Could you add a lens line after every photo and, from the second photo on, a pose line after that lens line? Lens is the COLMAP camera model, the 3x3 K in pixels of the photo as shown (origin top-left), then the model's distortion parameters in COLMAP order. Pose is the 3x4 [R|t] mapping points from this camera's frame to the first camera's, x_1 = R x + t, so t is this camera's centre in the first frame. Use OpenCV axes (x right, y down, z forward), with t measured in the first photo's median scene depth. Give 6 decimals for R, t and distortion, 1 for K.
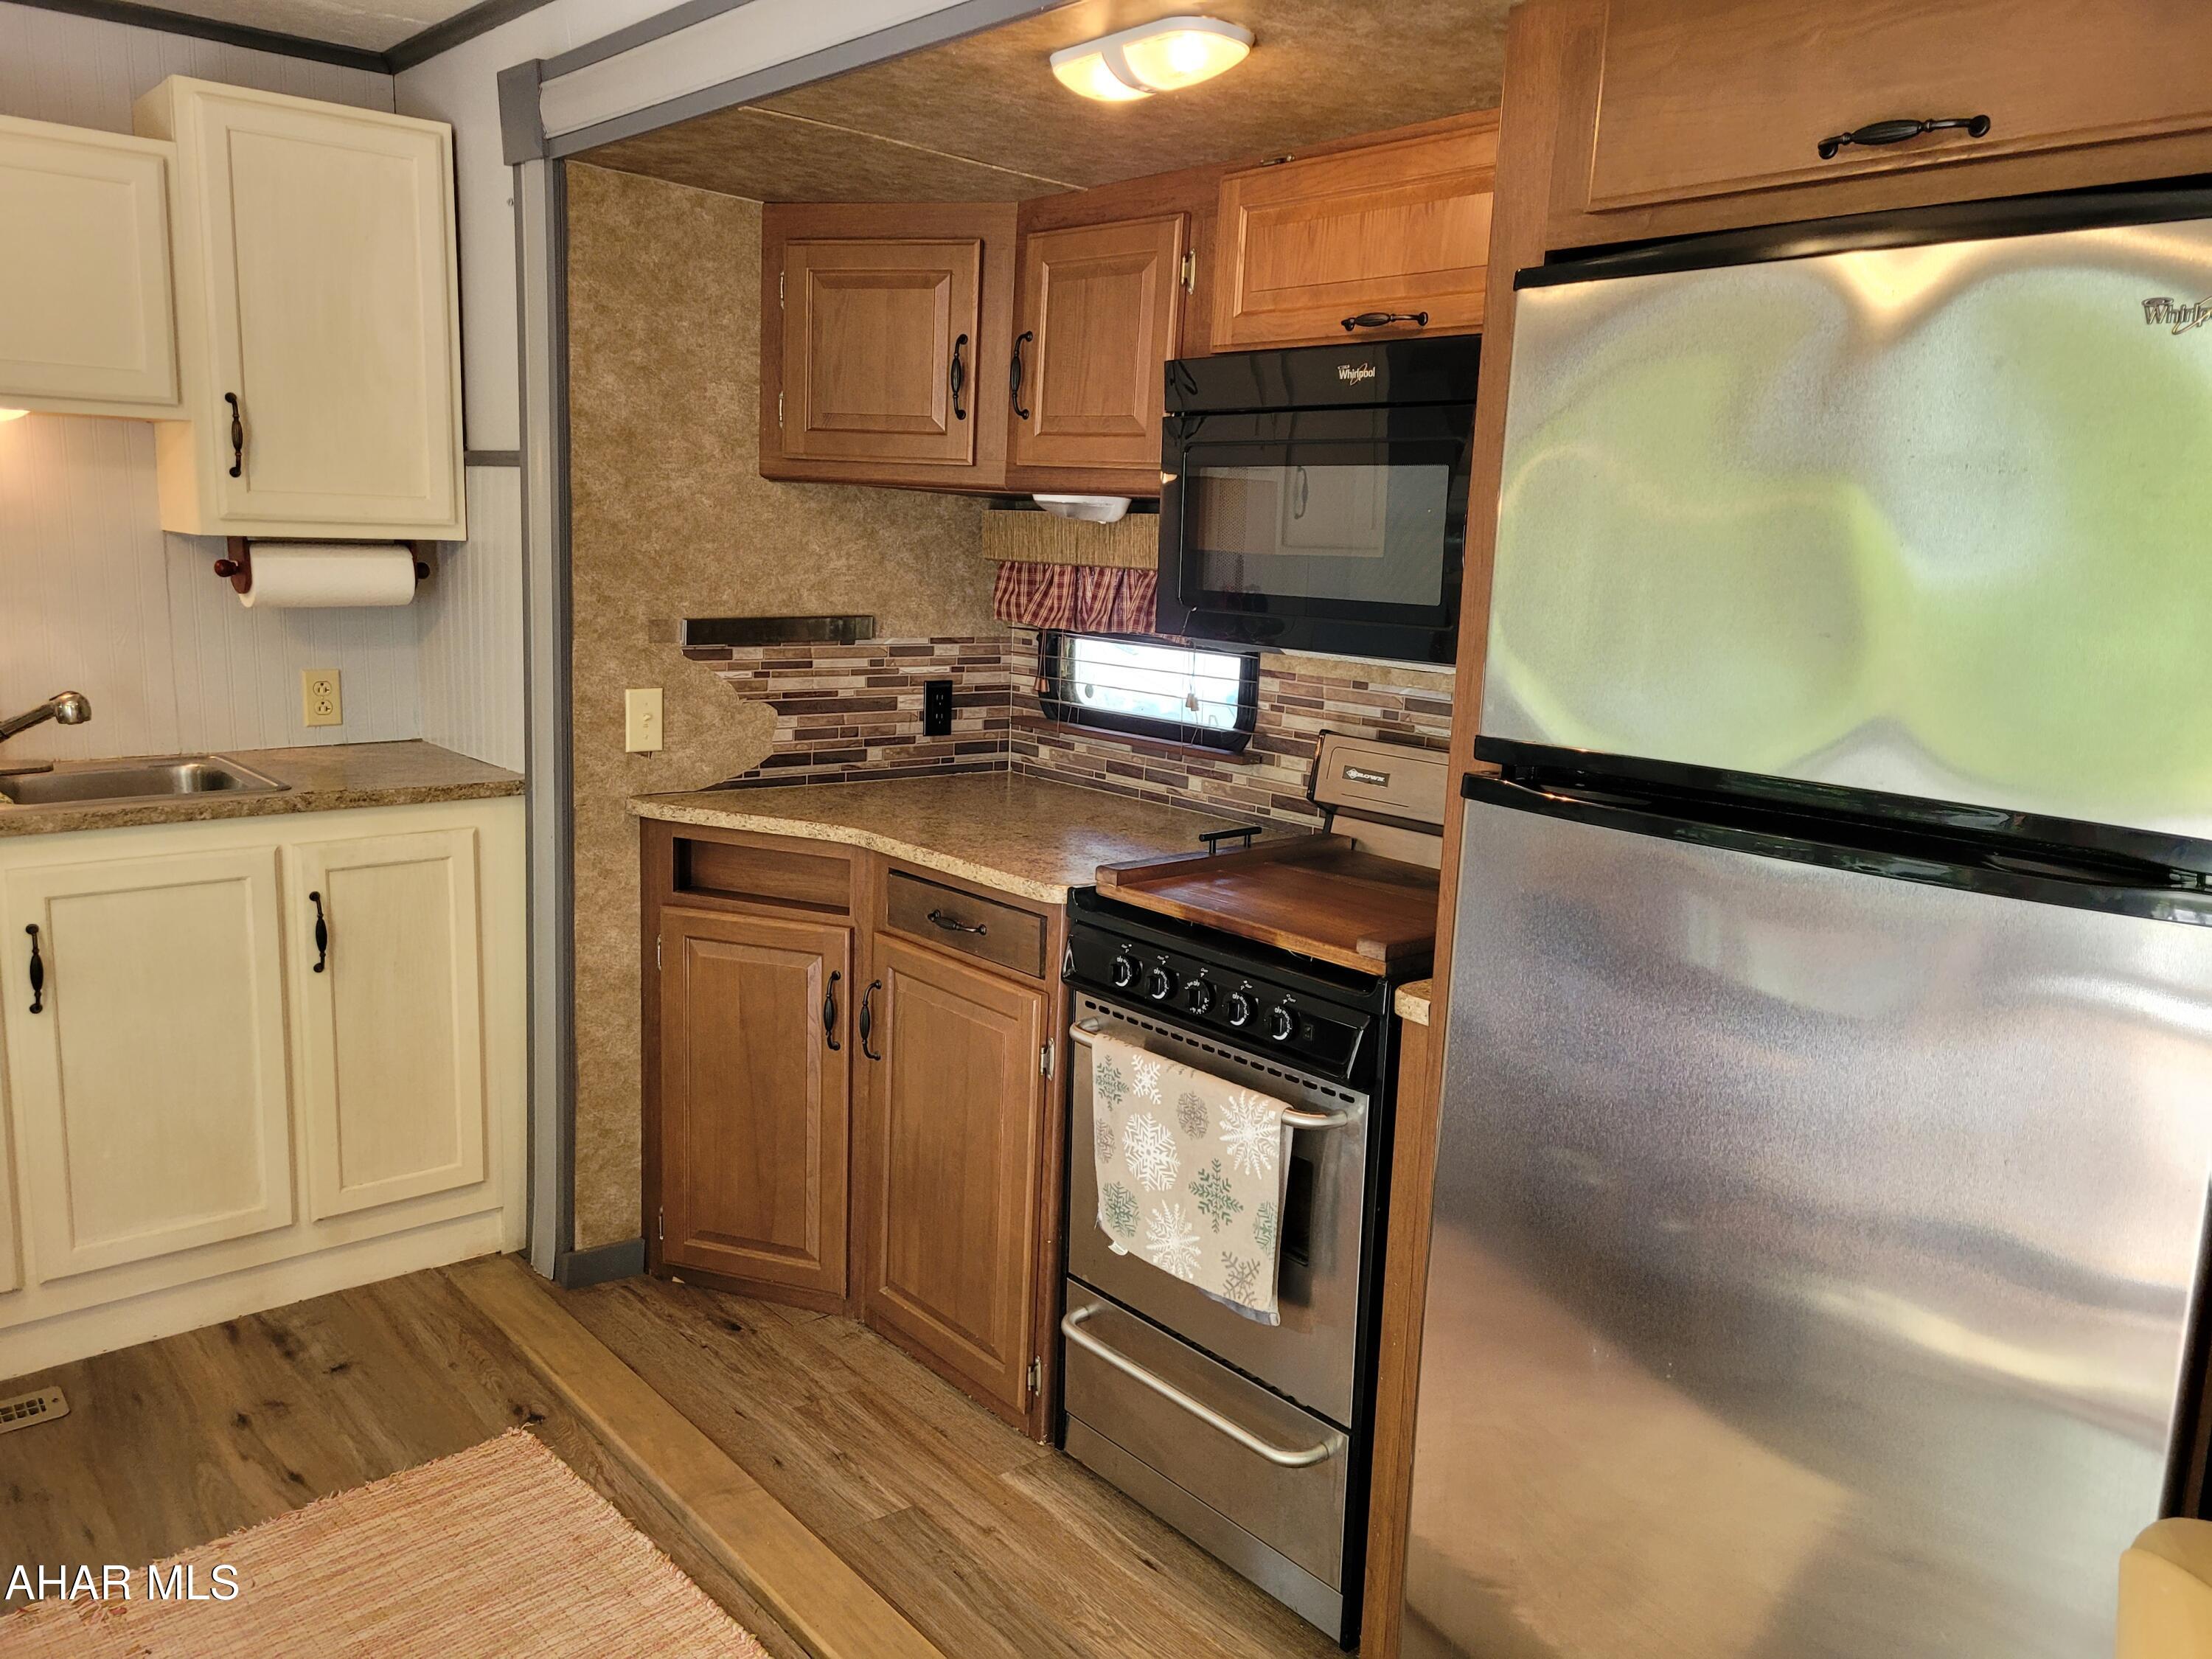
lens RADIAL K [[1671.4, 0, 1110.7], [0, 1671.4, 811.6], [0, 0, 1]] dist [0.043060, -0.017288]
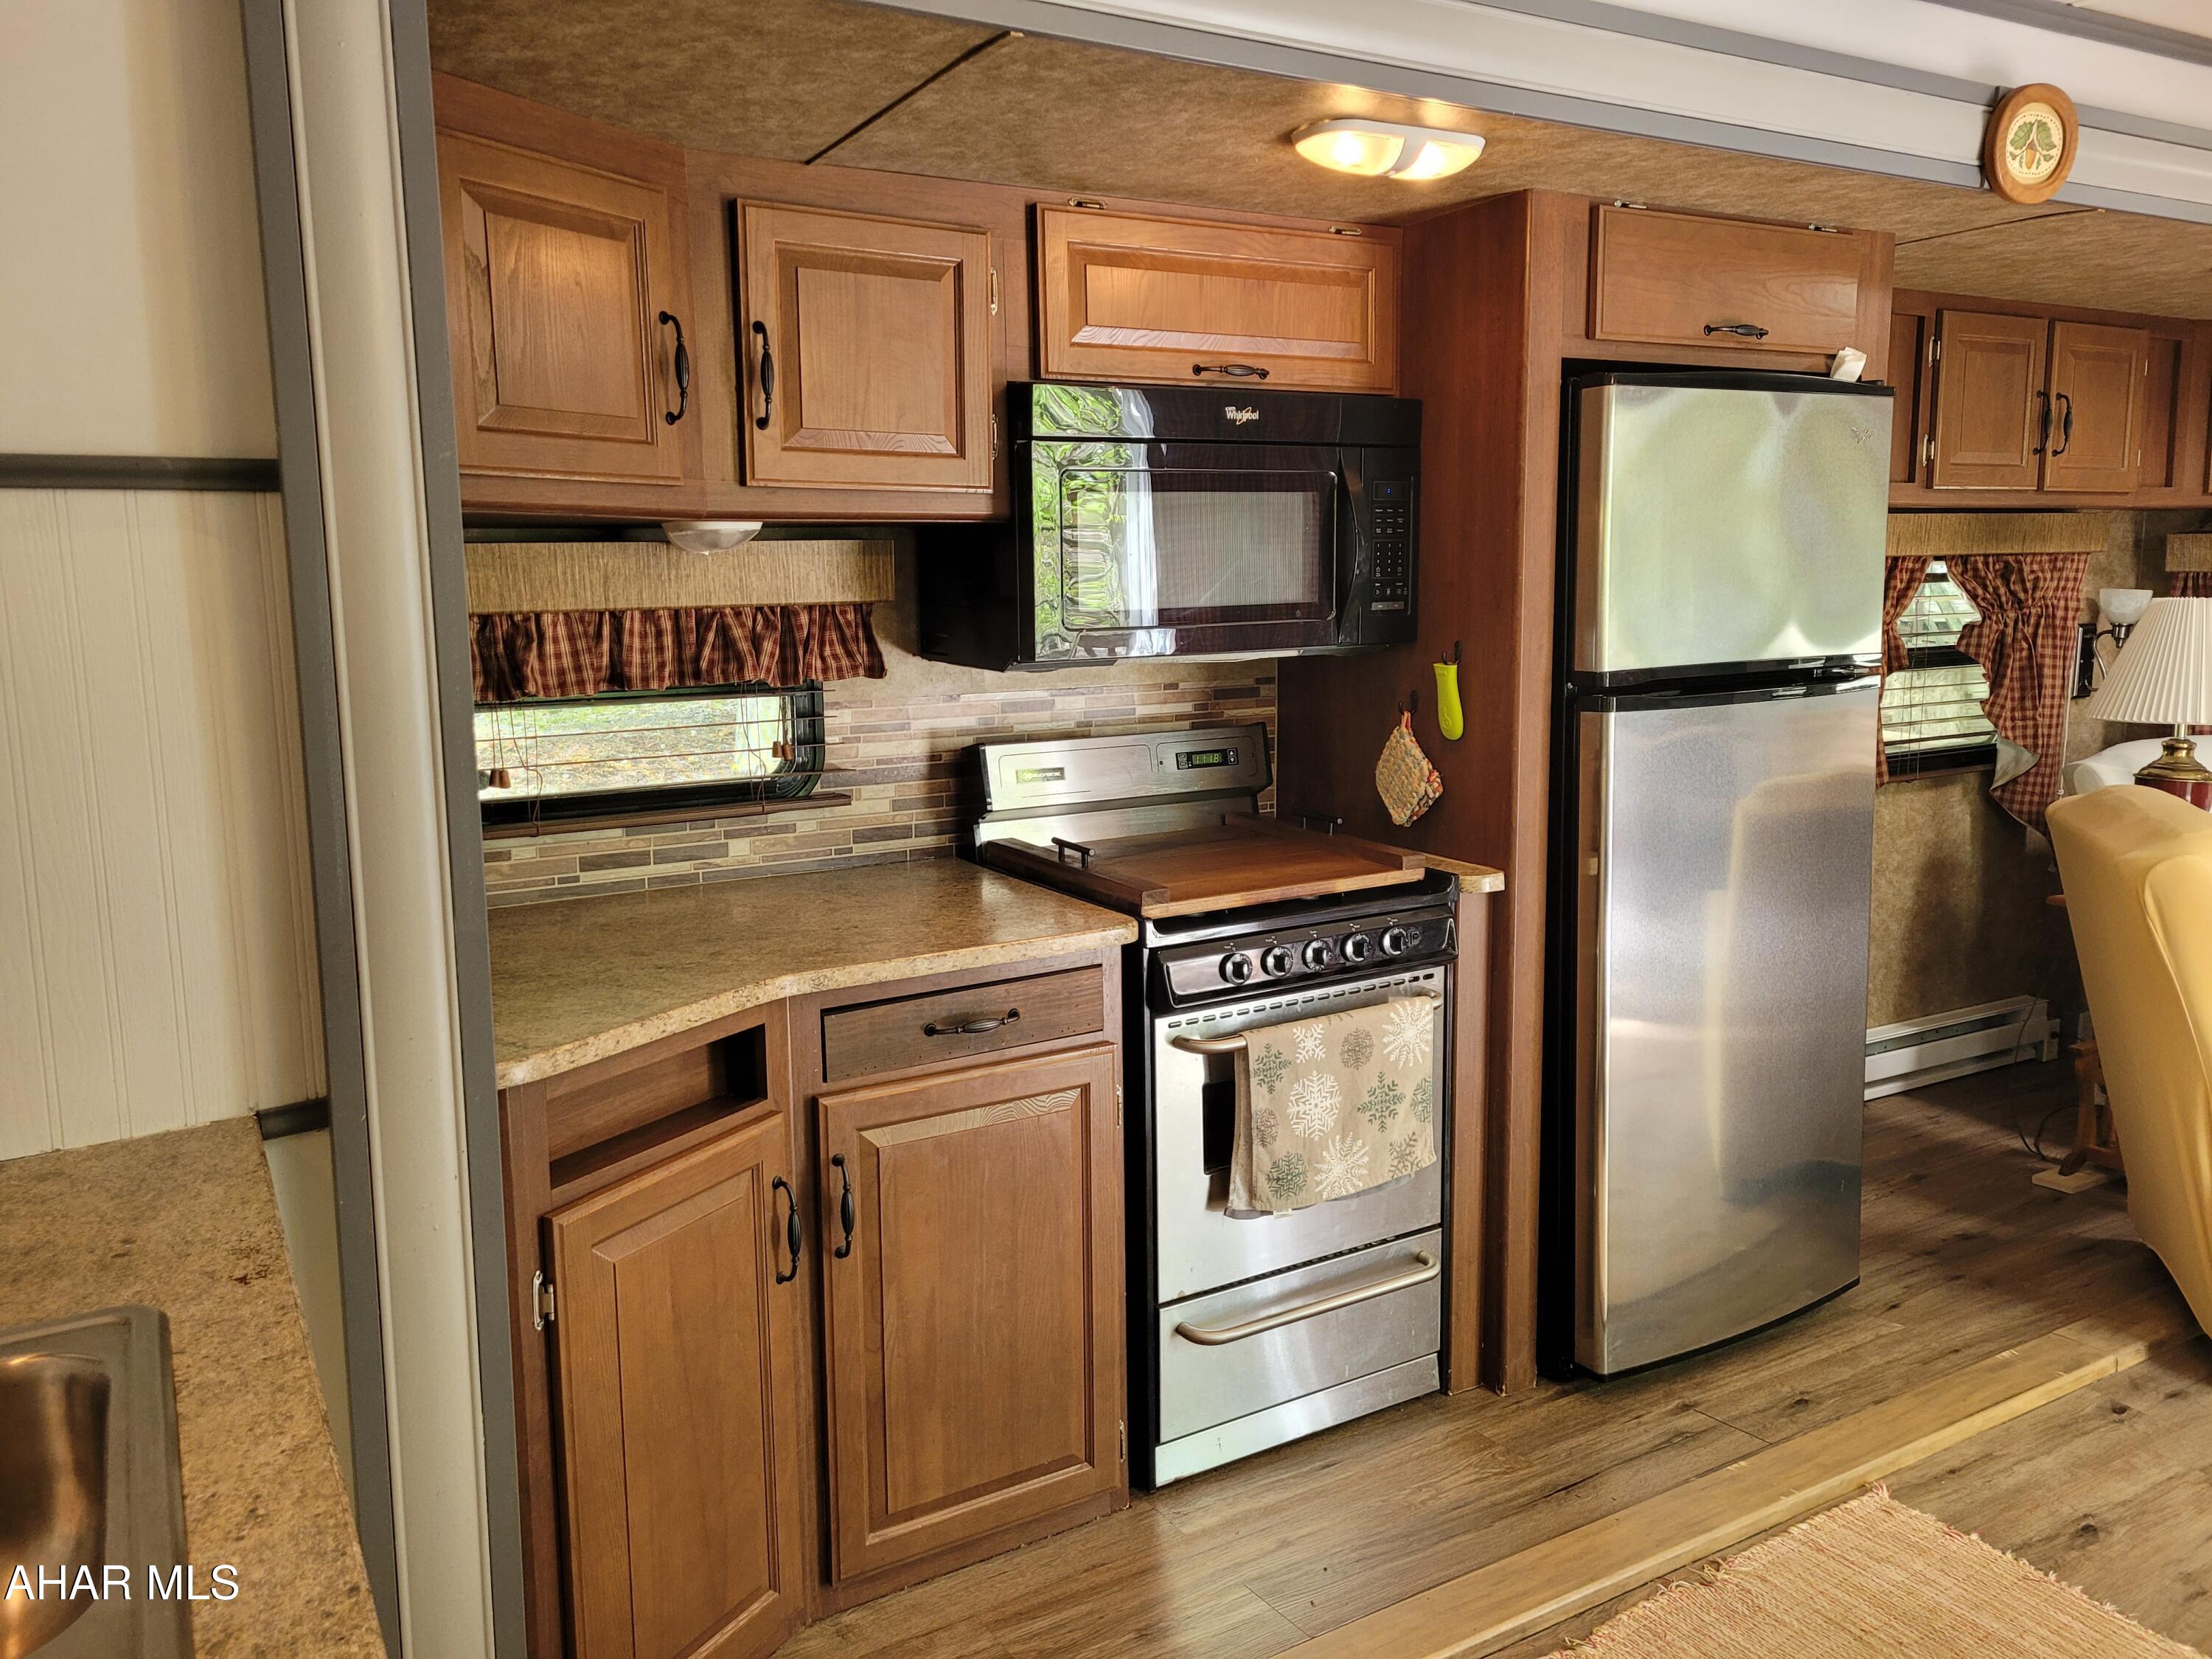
lens RADIAL K [[1671.4, 0, 1114.9], [0, 1671.4, 796.2], [0, 0, 1]] dist [0.043060, -0.017288]
pose [[0.171128, -0.184362, 0.967846, -0.792784], [0.185376, 0.970817, 0.152151, -0.146007], [-0.967652, 0.153378, 0.200310, 0.663118]]
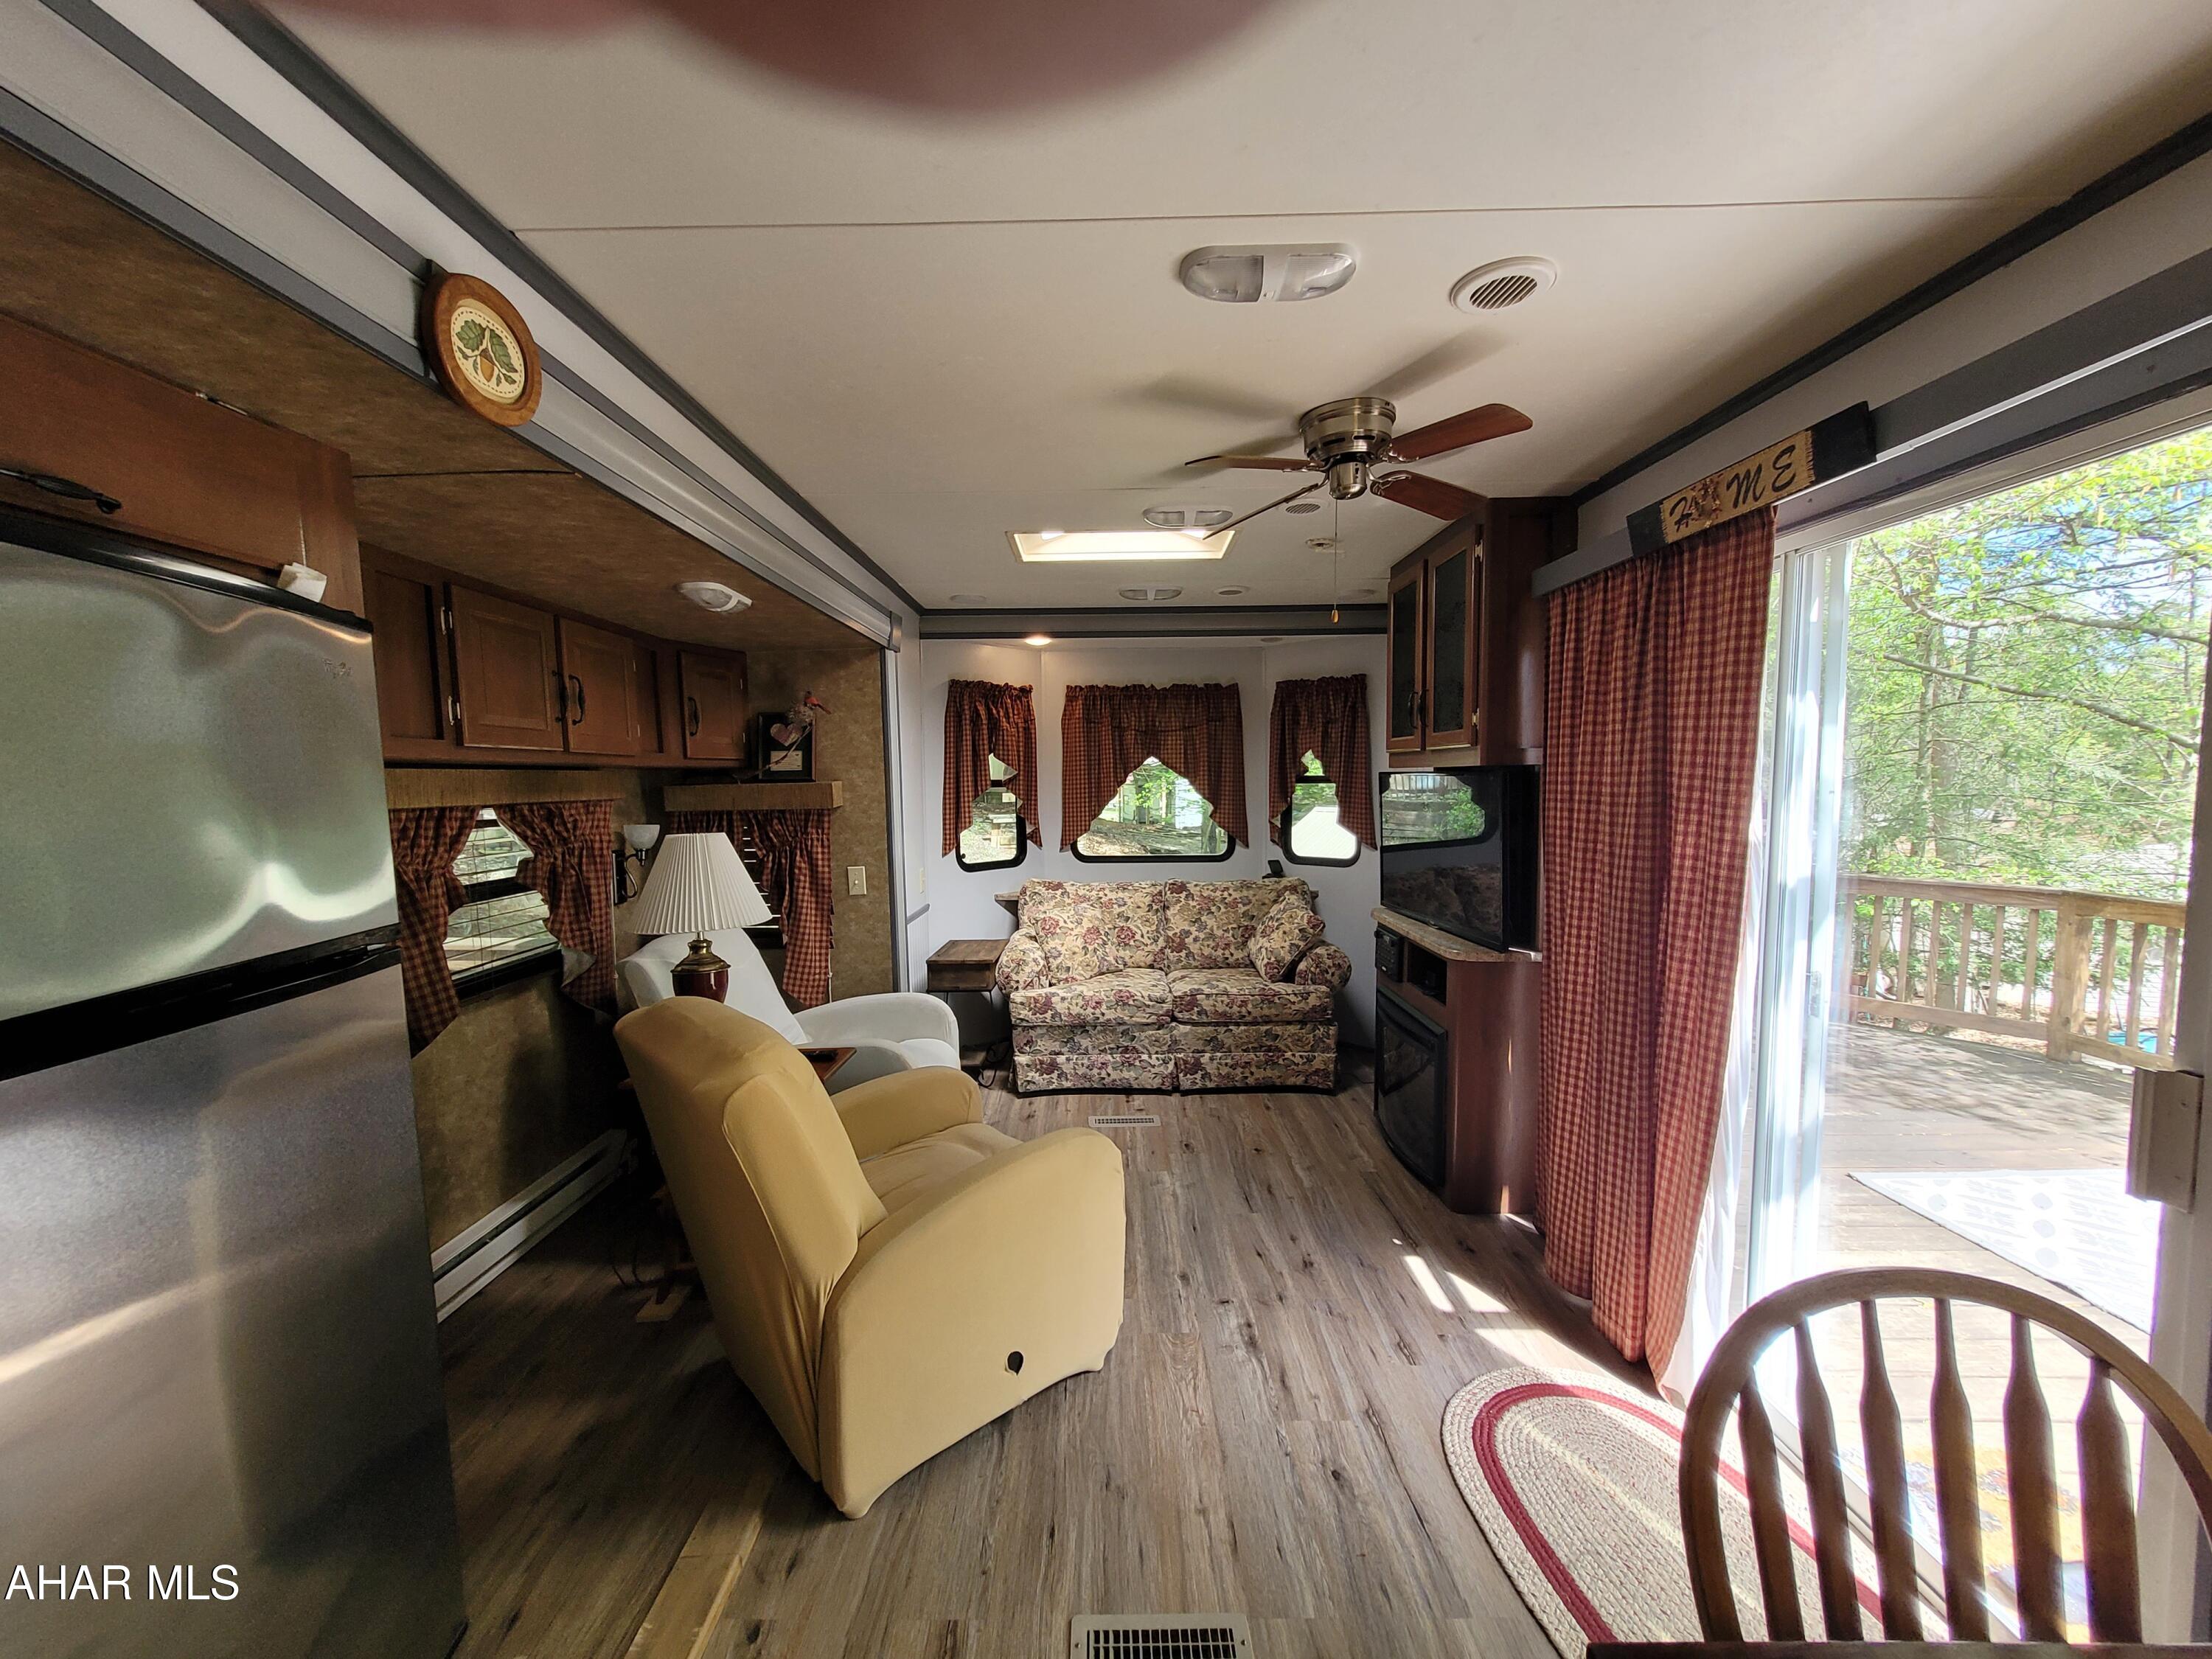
lens RADIAL K [[866.3, 0, 1101.4], [0, 866.3, 841.0], [0, 0, 1]] dist [0.005102, -0.000790]
pose [[-0.758452, -0.071794, 0.647762, -0.290894], [0.102399, 0.968442, 0.227234, -0.097292], [-0.643634, 0.238677, -0.727165, 0.491203]]
